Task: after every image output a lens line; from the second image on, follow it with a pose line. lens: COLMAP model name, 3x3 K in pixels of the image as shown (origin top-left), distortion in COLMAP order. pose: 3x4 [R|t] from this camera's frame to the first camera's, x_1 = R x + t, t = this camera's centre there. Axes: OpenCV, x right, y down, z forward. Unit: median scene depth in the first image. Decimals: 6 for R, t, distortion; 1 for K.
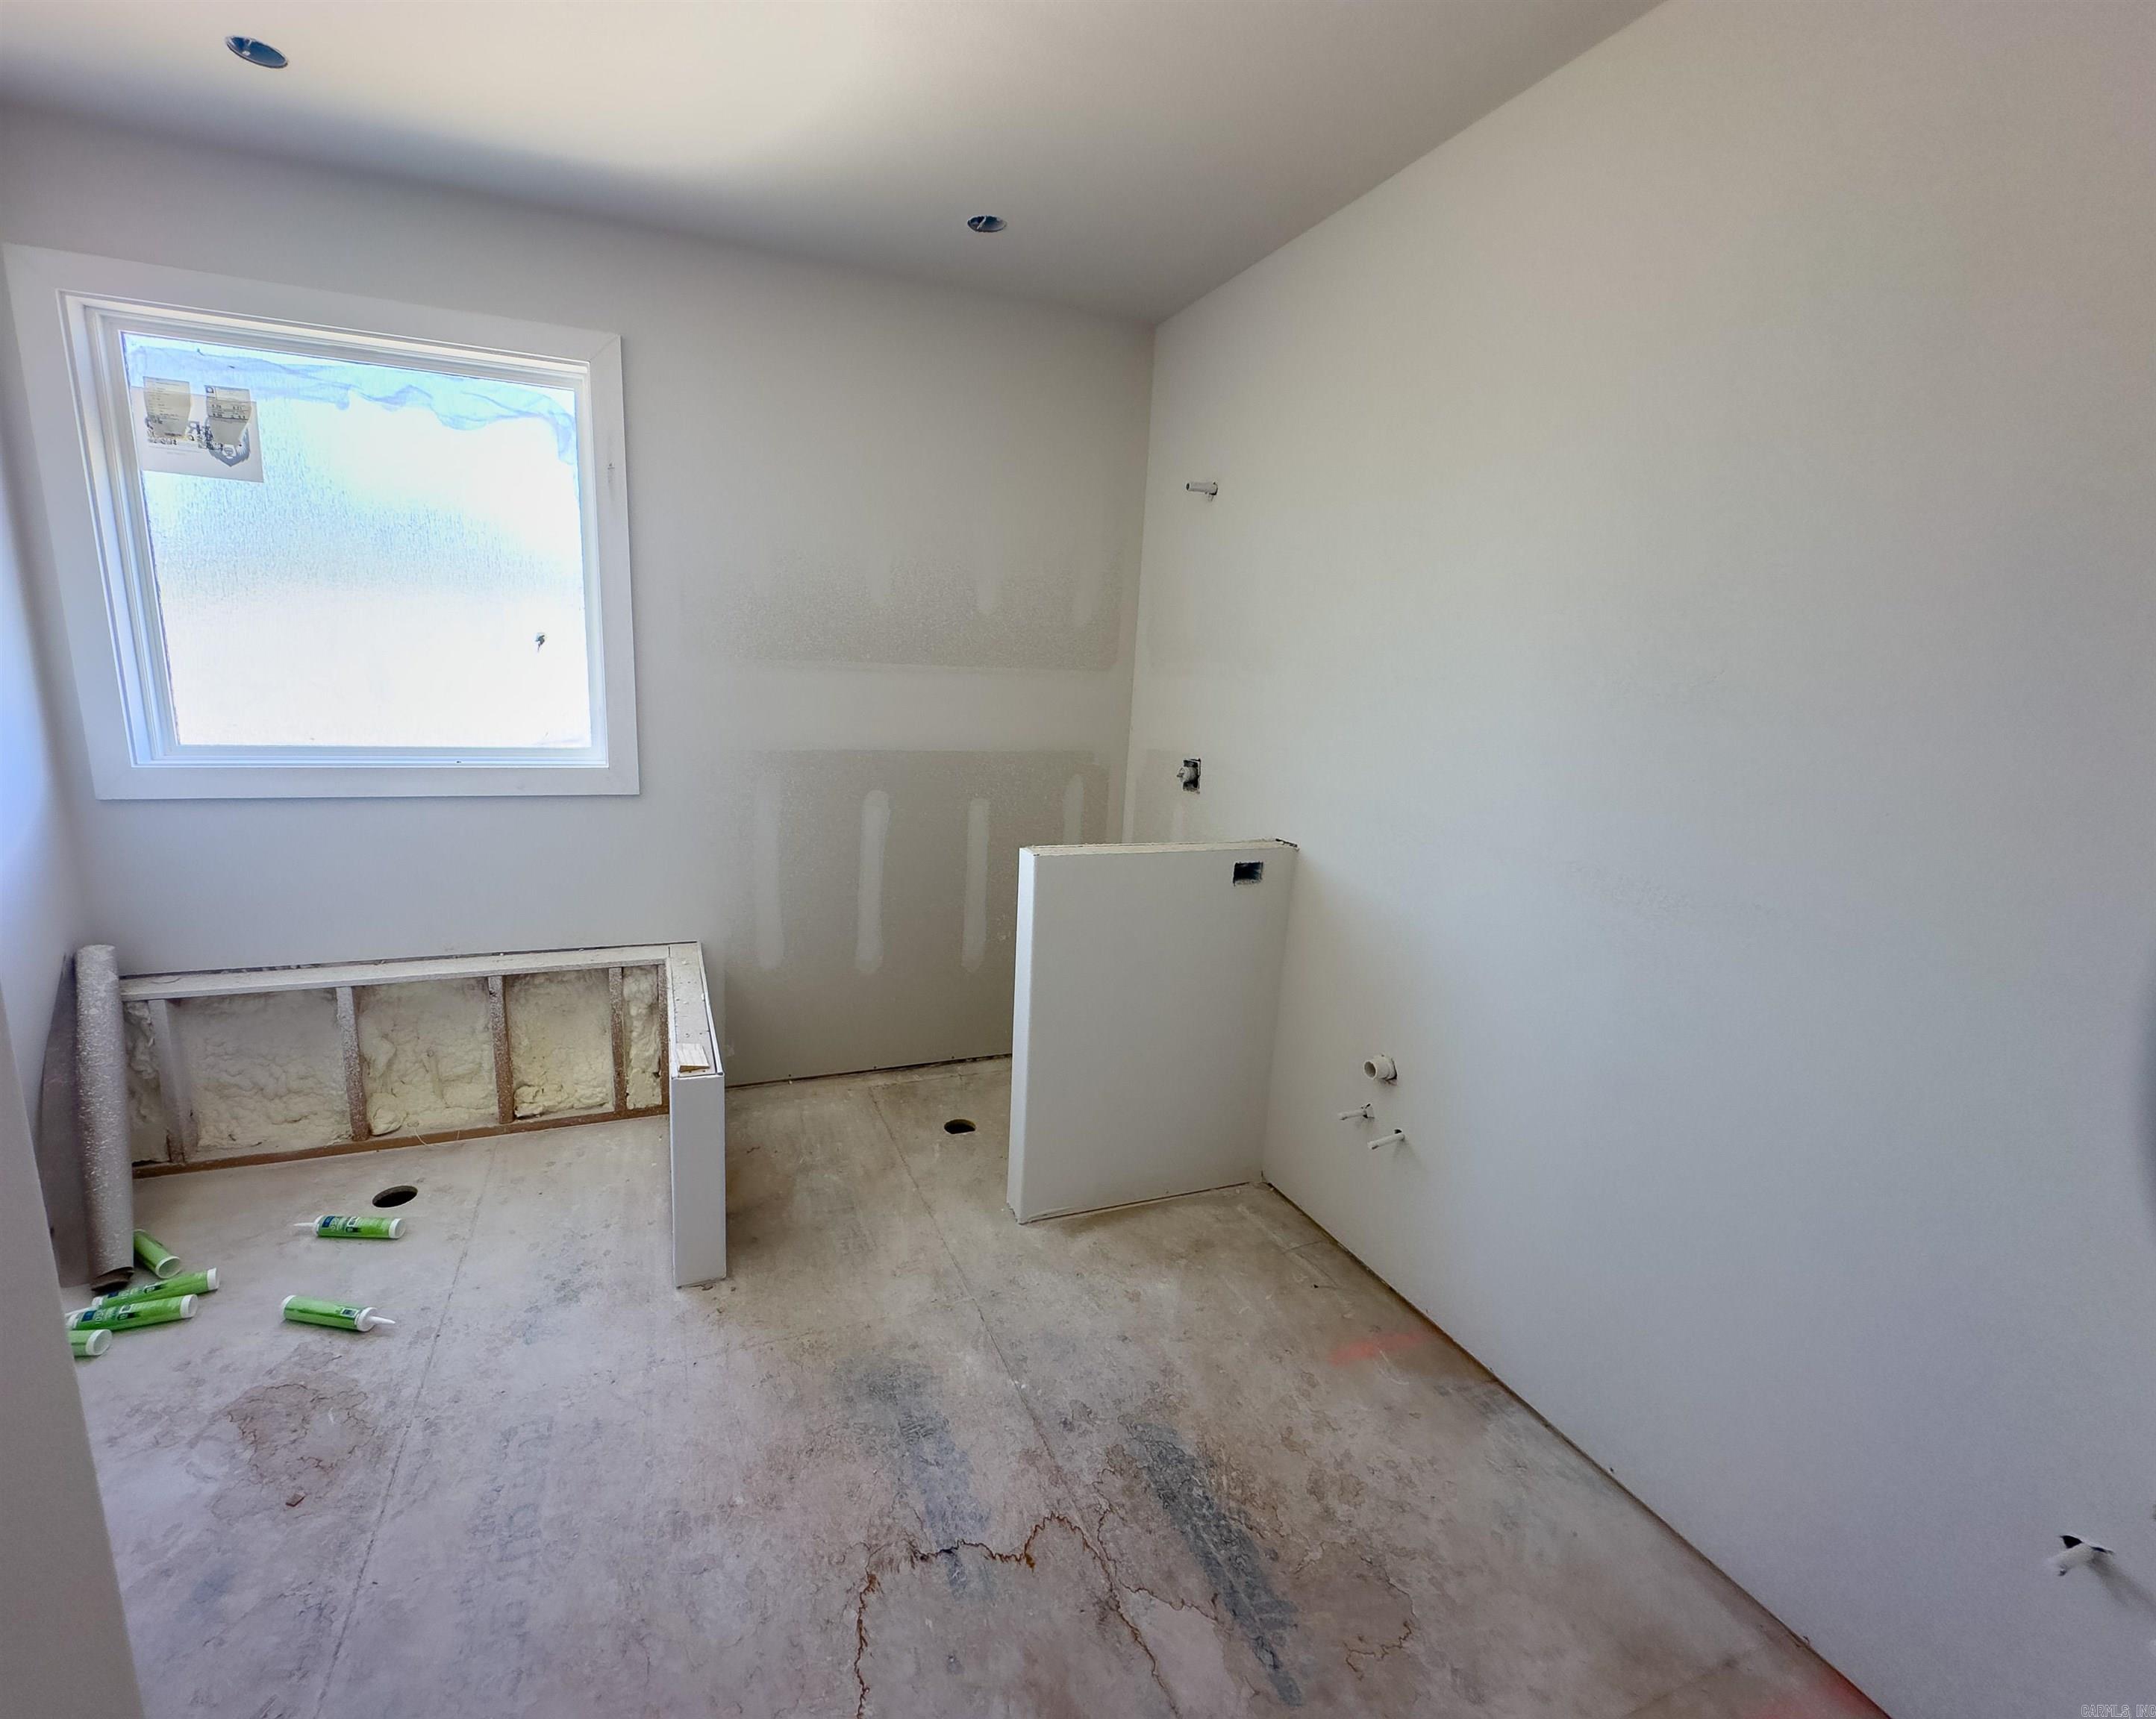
lens RADIAL K [[1008.4, 0, 1076.1], [0, 1008.4, 870.3], [0, 0, 1]] dist [0.000528, -0.000551]
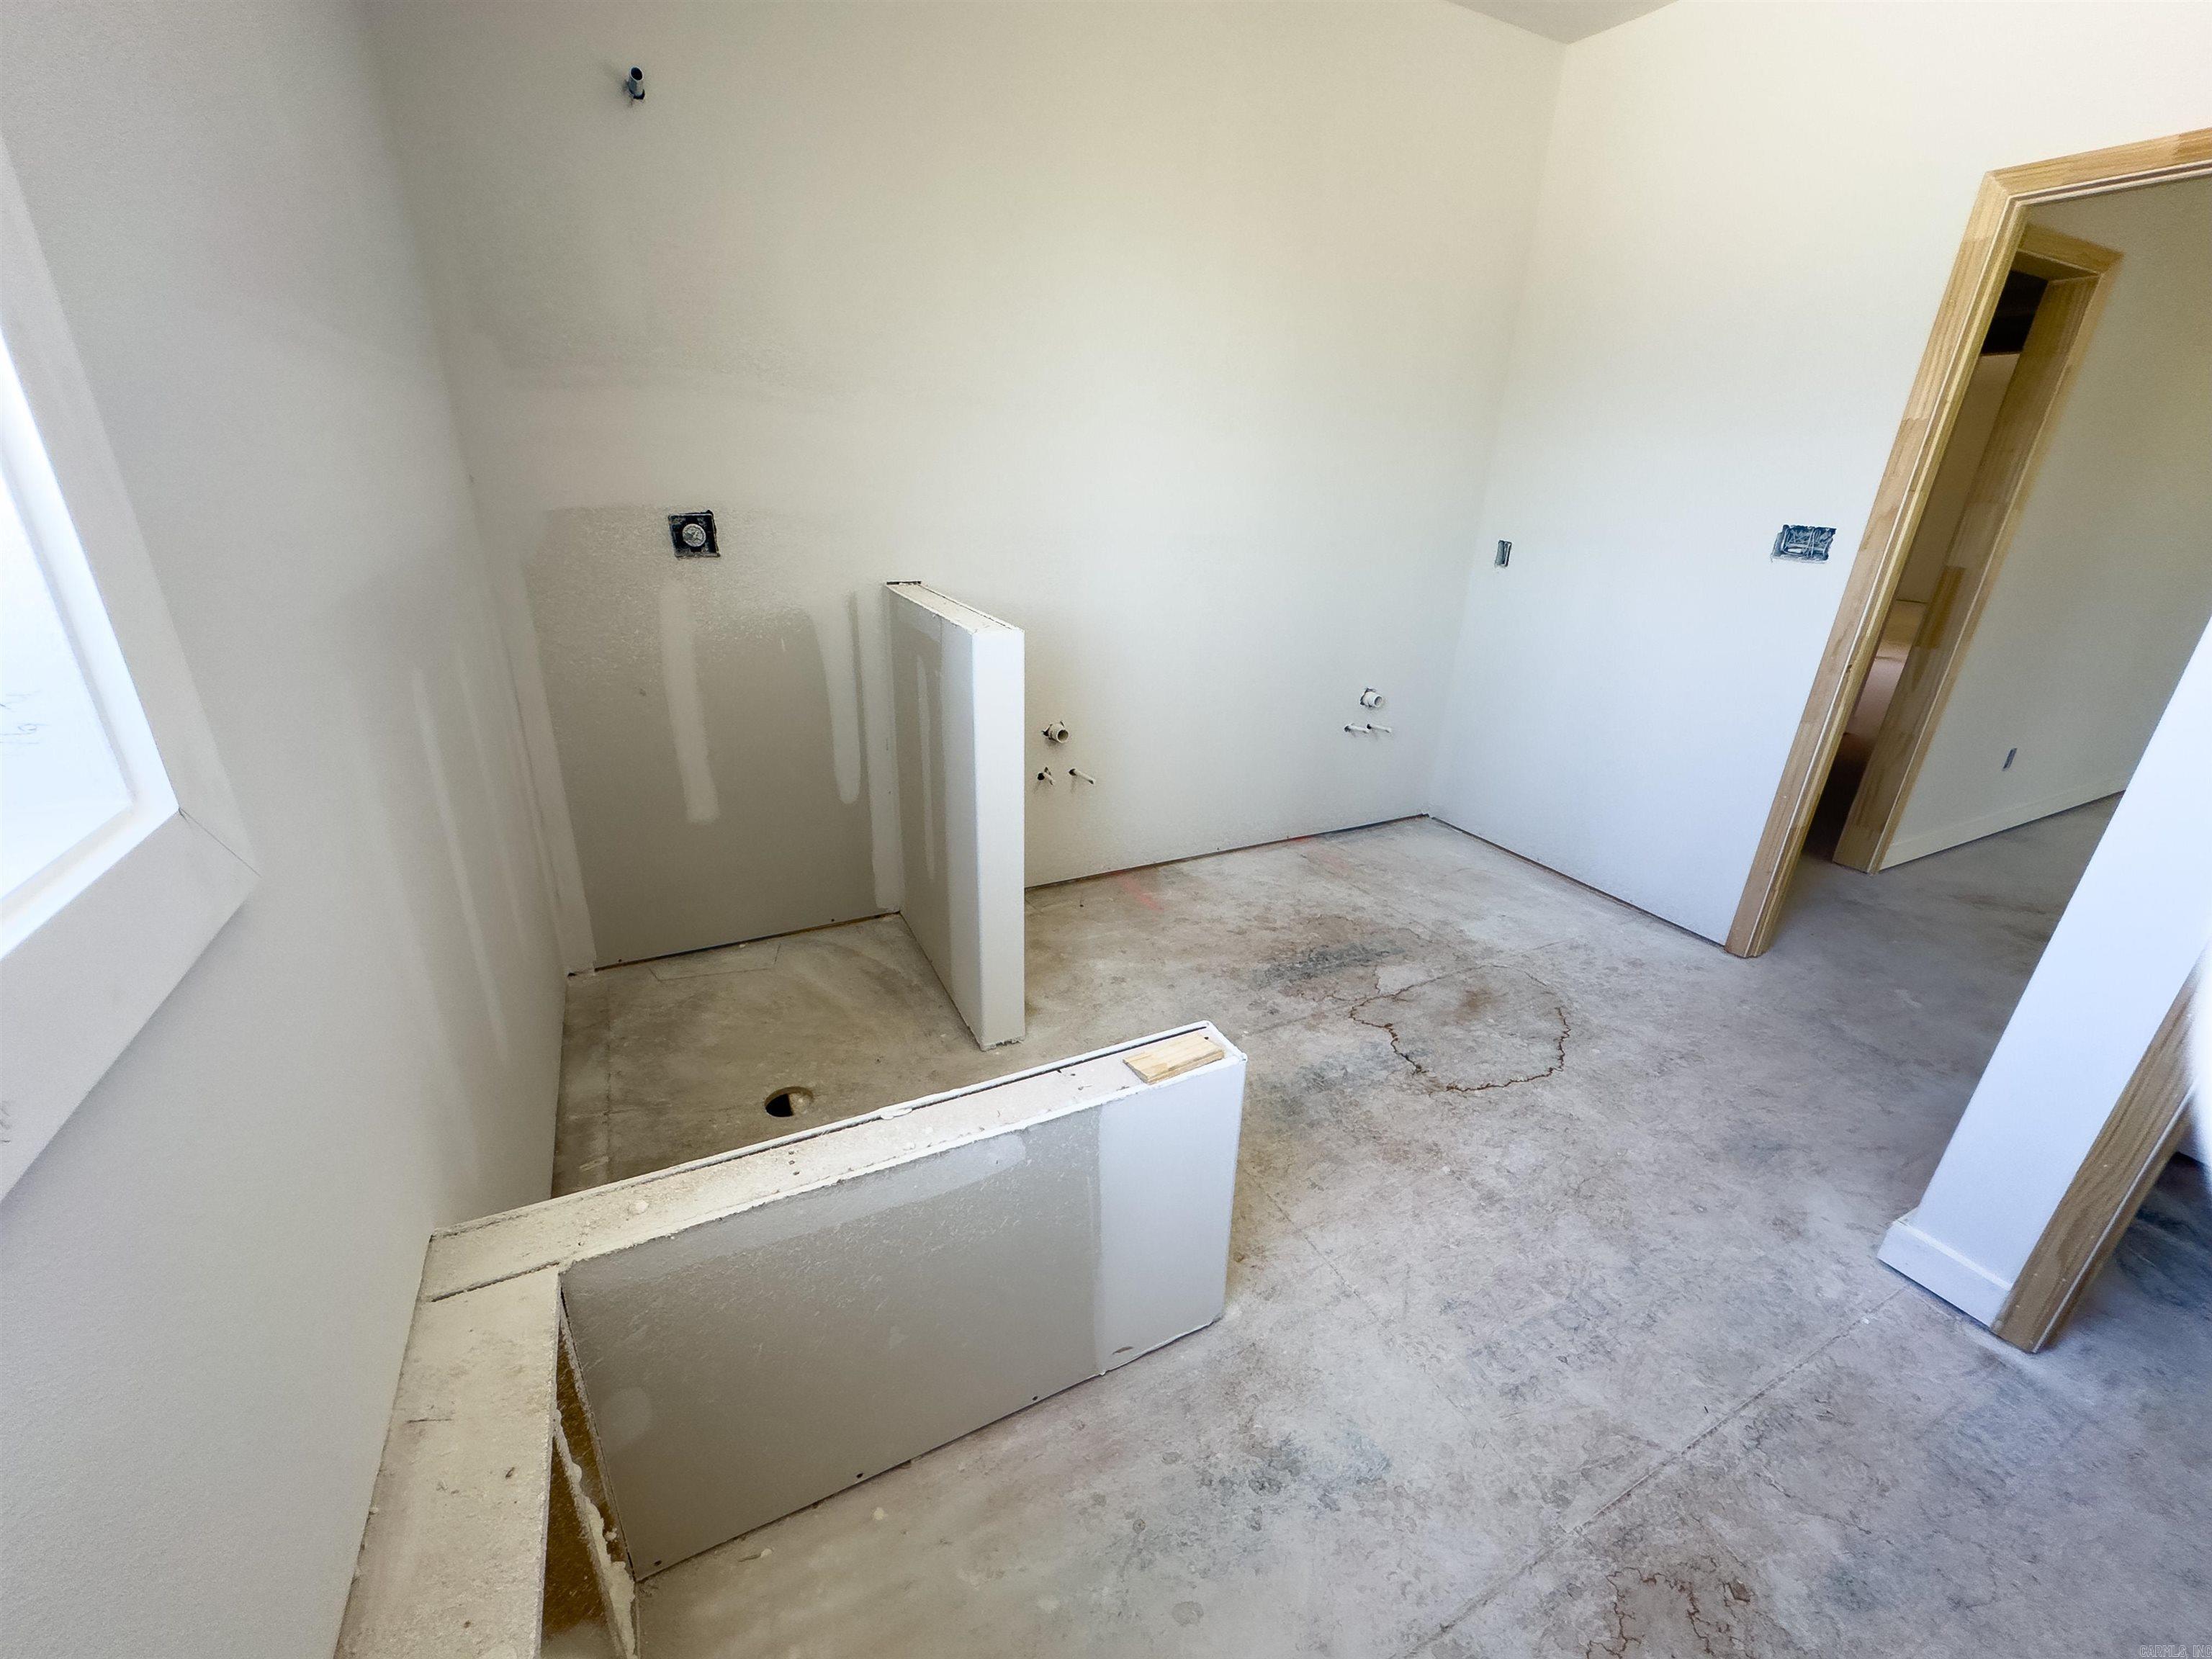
lens RADIAL K [[899.1, 0, 1104.1], [0, 899.1, 811.4], [0, 0, 1]] dist [-0.003034, 0.000936]
pose [[-0.113375, -0.398174, 0.910276, -1.051310], [0.158473, 0.897208, 0.412196, -0.239401], [-0.980833, 0.190986, -0.038621, 1.319692]]
